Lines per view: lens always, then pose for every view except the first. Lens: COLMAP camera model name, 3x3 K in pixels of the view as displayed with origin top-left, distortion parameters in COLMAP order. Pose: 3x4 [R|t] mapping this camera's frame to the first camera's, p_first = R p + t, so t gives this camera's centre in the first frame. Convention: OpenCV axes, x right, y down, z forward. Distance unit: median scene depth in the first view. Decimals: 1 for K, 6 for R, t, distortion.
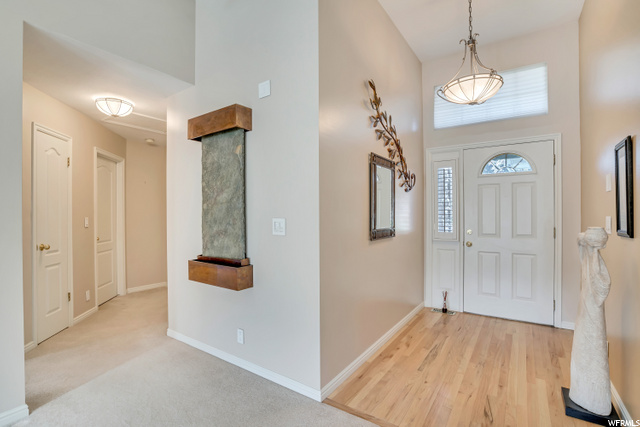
lens RADIAL K [[299.6, 0, 323.0], [0, 299.6, 212.2], [0, 0, 1]] dist [-0.040887, 0.006789]
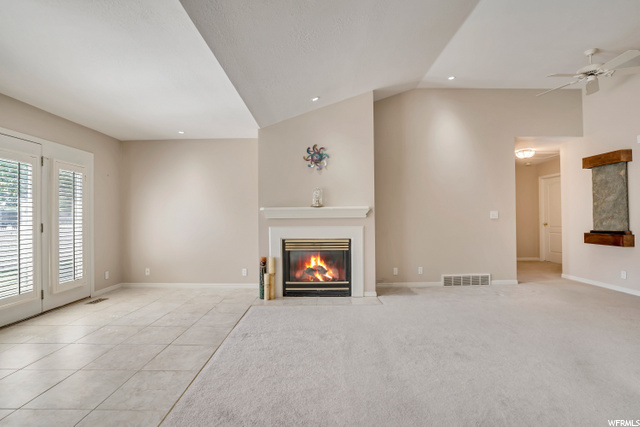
lens RADIAL K [[299.6, 0, 314.0], [0, 299.6, 214.2], [0, 0, 1]] dist [-0.040887, 0.006789]
pose [[0.562352, -0.010311, -0.826834, 0.112042], [0.008070, 0.999943, -0.006981, 0.044713], [0.826858, -0.002747, 0.562403, -1.502999]]
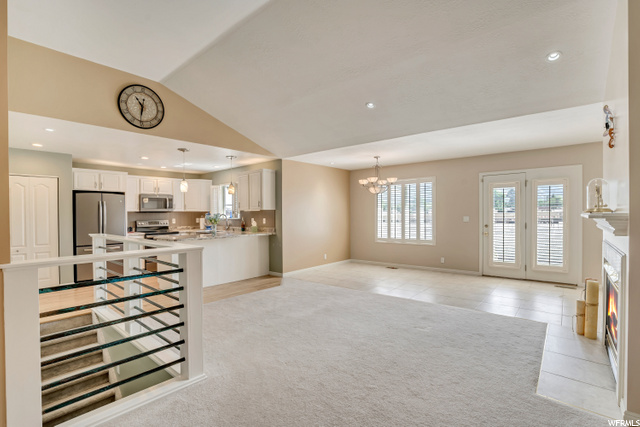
lens RADIAL K [[299.6, 0, 320.9], [0, 299.6, 217.6], [0, 0, 1]] dist [-0.040887, 0.006789]
pose [[-0.996317, 0.020115, 0.083354, -0.442272], [0.021062, 0.999723, 0.010489, -0.031570], [-0.083120, 0.012206, -0.996465, 0.631638]]
